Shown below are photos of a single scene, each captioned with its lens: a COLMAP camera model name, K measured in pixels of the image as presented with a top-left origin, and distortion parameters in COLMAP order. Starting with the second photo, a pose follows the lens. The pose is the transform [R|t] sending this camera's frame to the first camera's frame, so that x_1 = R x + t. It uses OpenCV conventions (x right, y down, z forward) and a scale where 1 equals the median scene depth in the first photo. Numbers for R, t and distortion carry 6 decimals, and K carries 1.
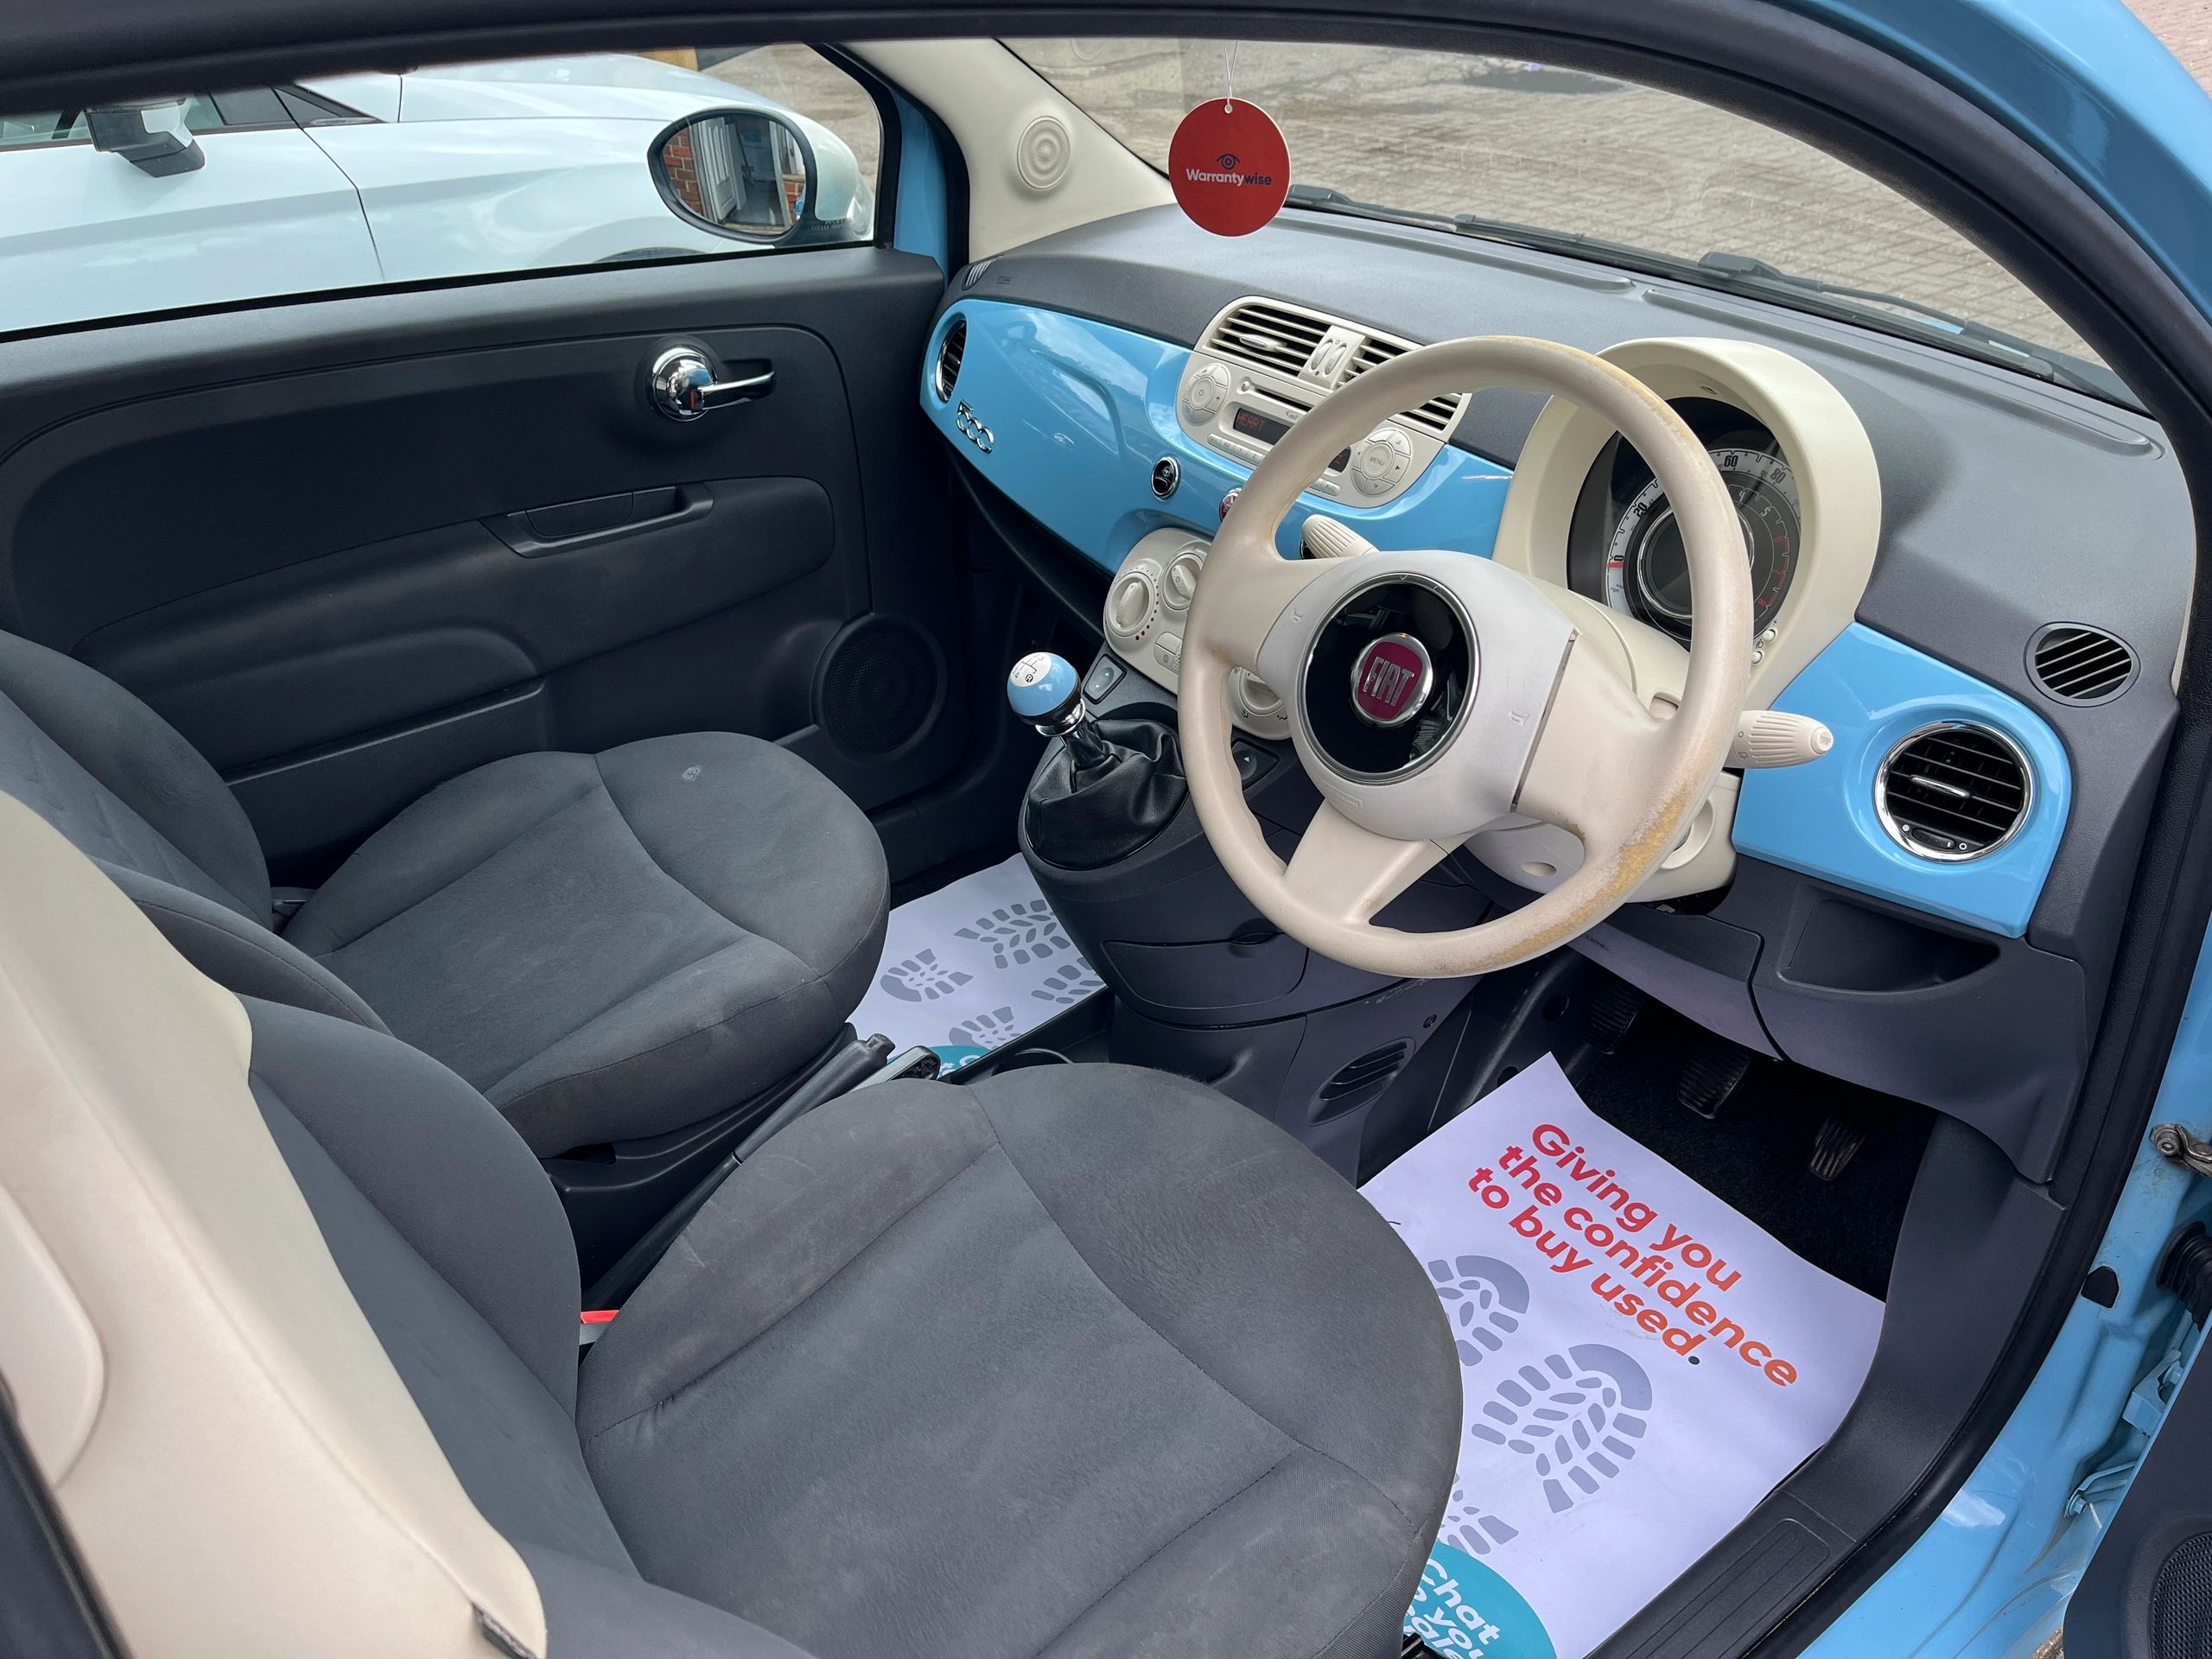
lens RADIAL K [[1682.6, 0, 1106.0], [0, 1682.6, 829.5], [0, 0, 1]] dist [0.005225, 0.001495]
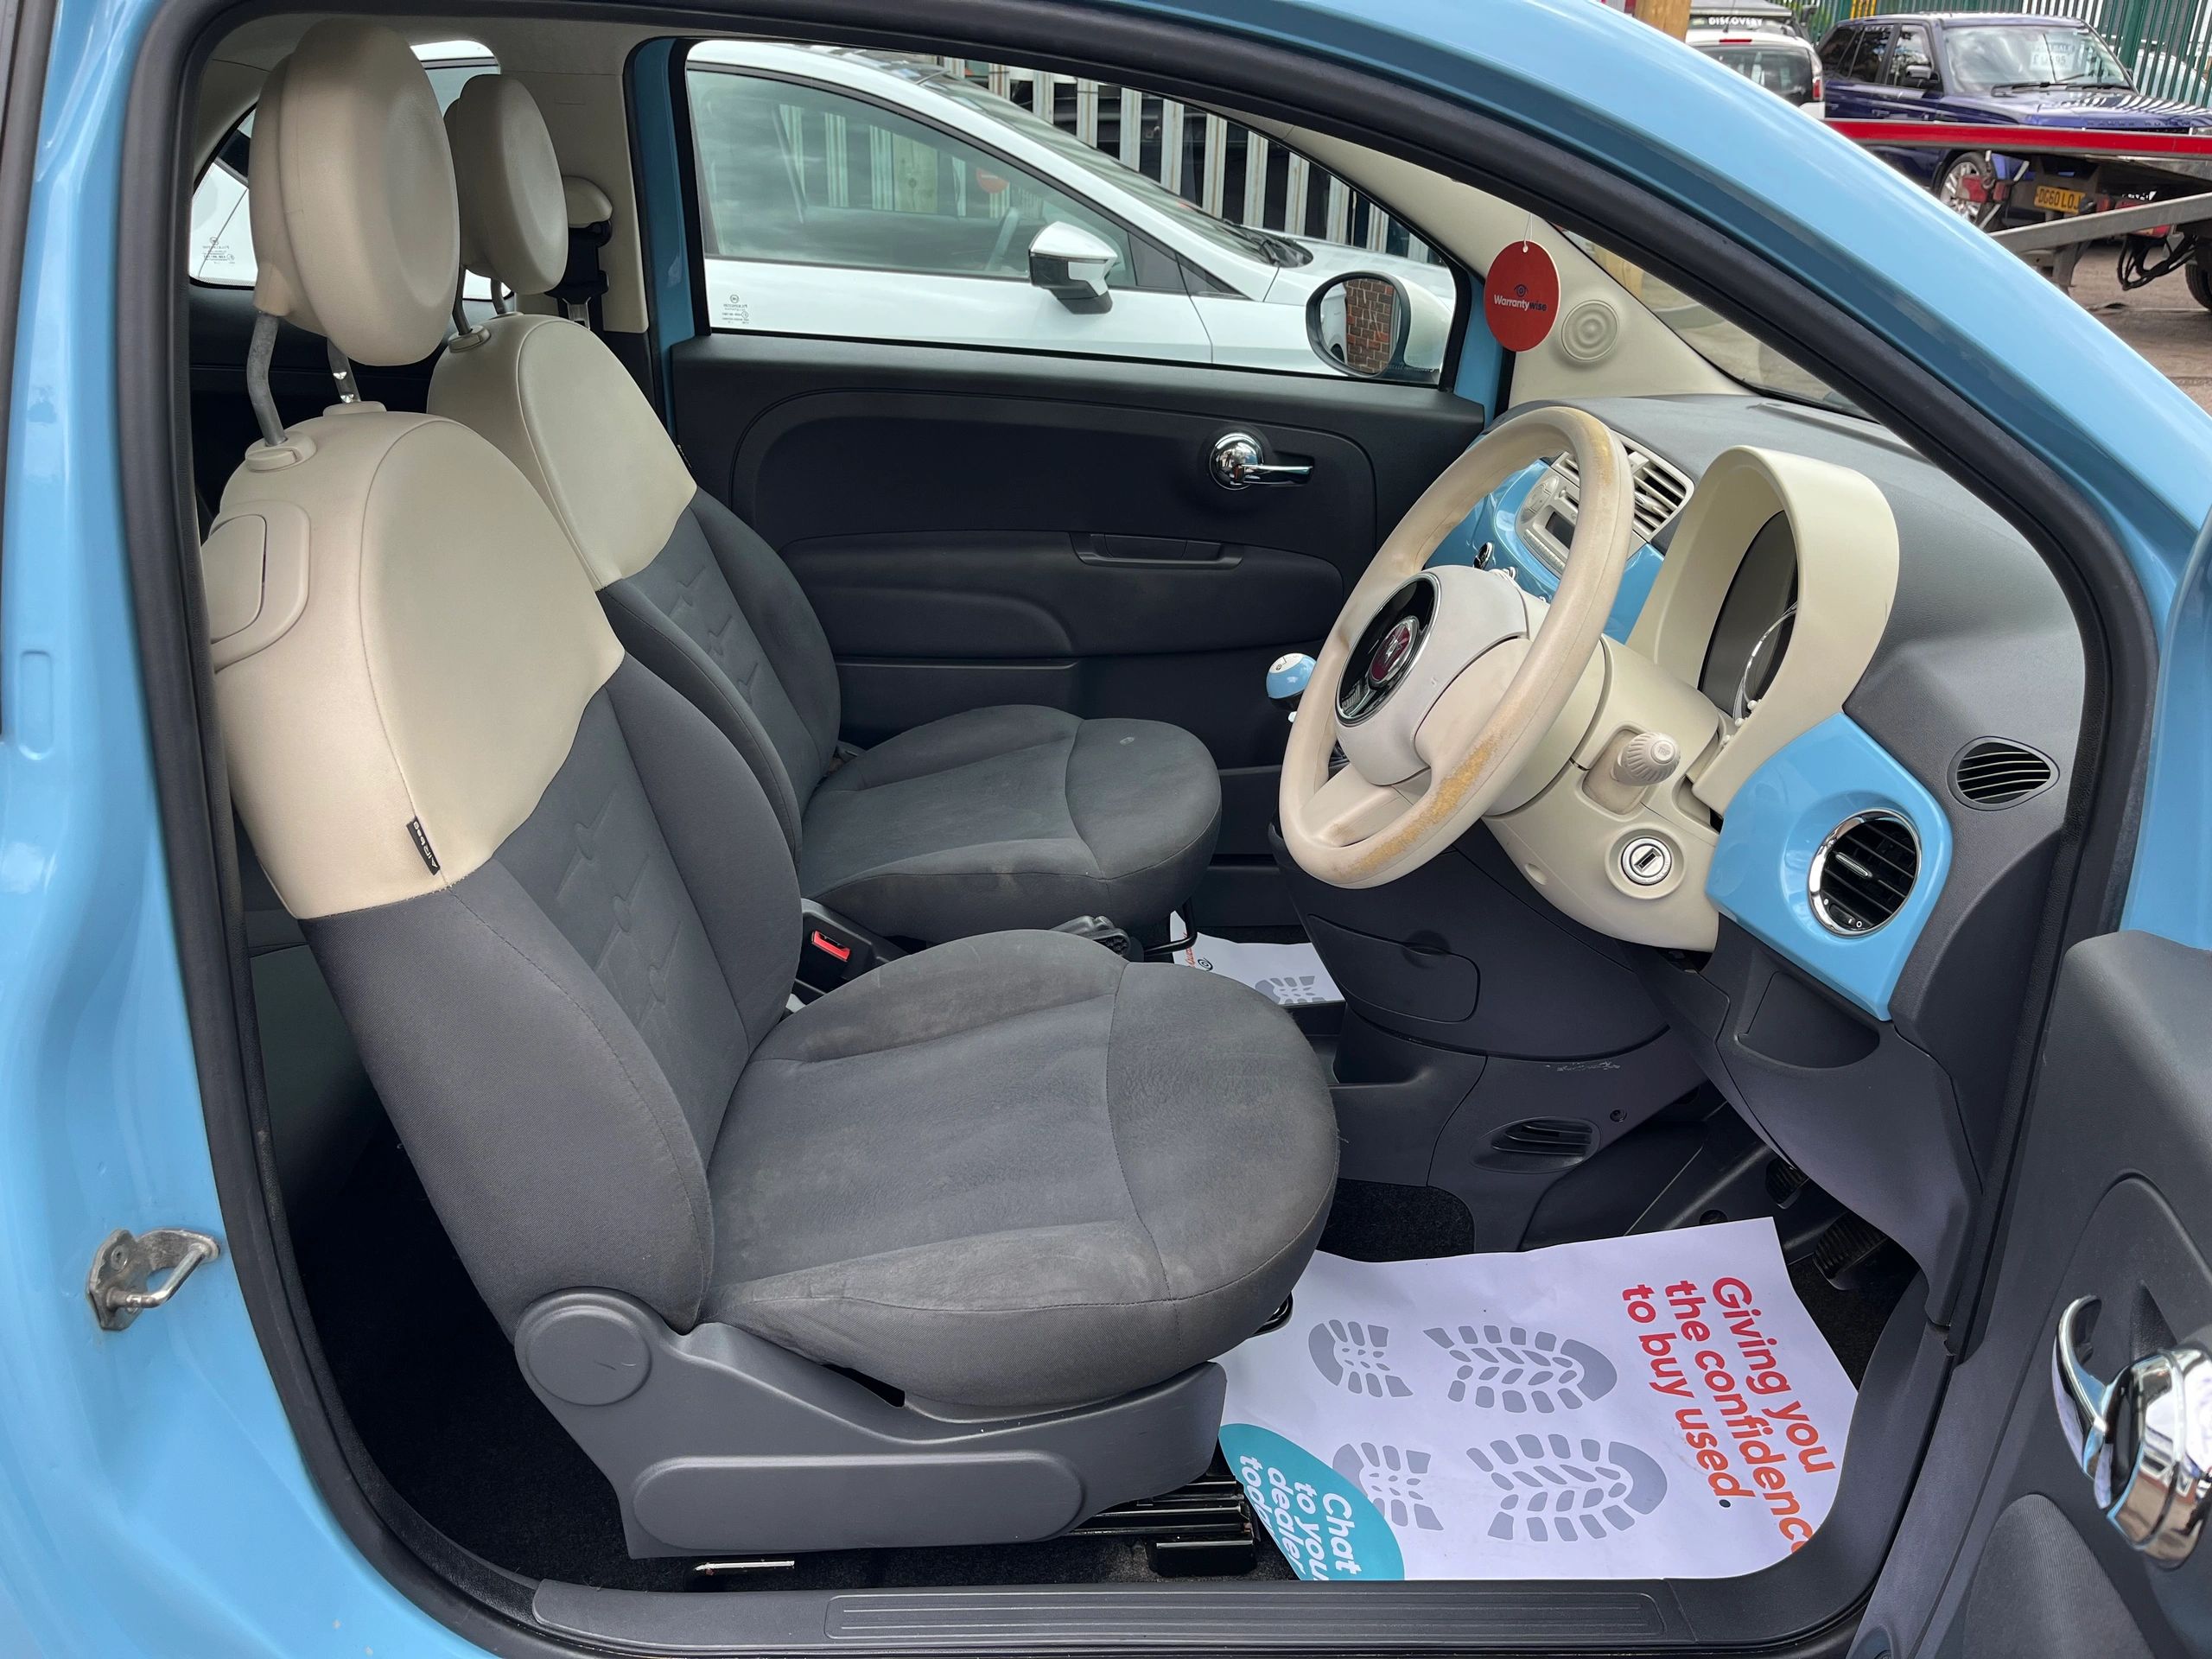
lens RADIAL K [[1669.0, 0, 1110.2], [0, 1669.0, 812.7], [0, 0, 1]] dist [0.073235, -0.099776]
pose [[0.829712, 0.257506, -0.495247, 0.405415], [-0.329784, 0.941970, -0.062722, 0.107615], [0.450357, 0.215366, 0.866485, -0.095109]]
